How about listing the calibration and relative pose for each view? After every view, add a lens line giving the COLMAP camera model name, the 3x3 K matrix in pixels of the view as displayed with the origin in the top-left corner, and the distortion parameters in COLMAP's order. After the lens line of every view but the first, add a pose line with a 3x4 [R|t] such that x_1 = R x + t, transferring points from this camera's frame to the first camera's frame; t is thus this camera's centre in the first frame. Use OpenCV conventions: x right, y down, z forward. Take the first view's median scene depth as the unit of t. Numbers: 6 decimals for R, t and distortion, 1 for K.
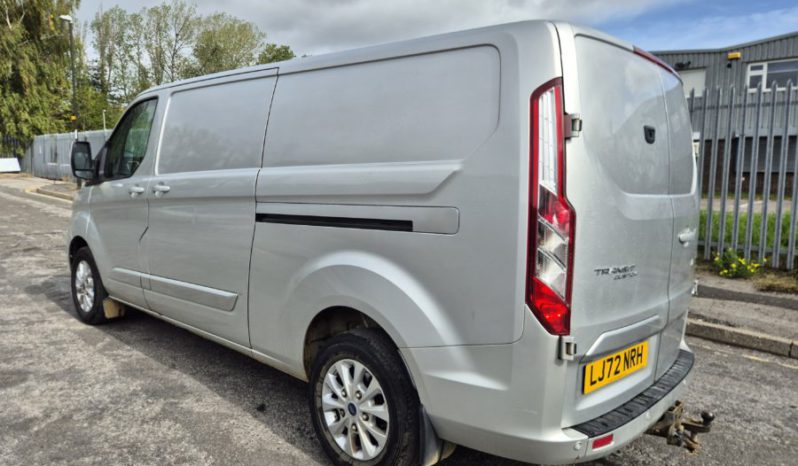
lens RADIAL K [[539.0, 0, 399.0], [0, 539.0, 233.0], [0, 0, 1]] dist [0.069771, -0.054005]
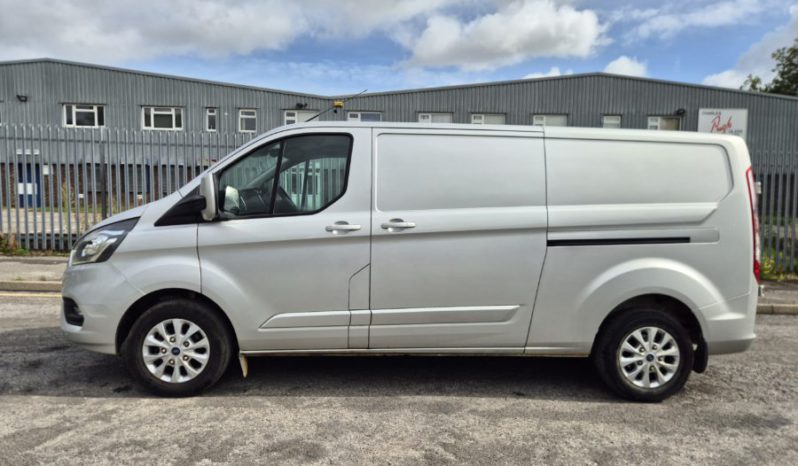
lens RADIAL K [[539.0, 0, 399.0], [0, 539.0, 233.0], [0, 0, 1]] dist [0.069771, -0.054005]
pose [[0.697778, -0.049973, 0.714569, -1.316182], [0.075301, 0.997154, -0.003795, -0.067967], [-0.712345, 0.056456, 0.699555, 0.291711]]
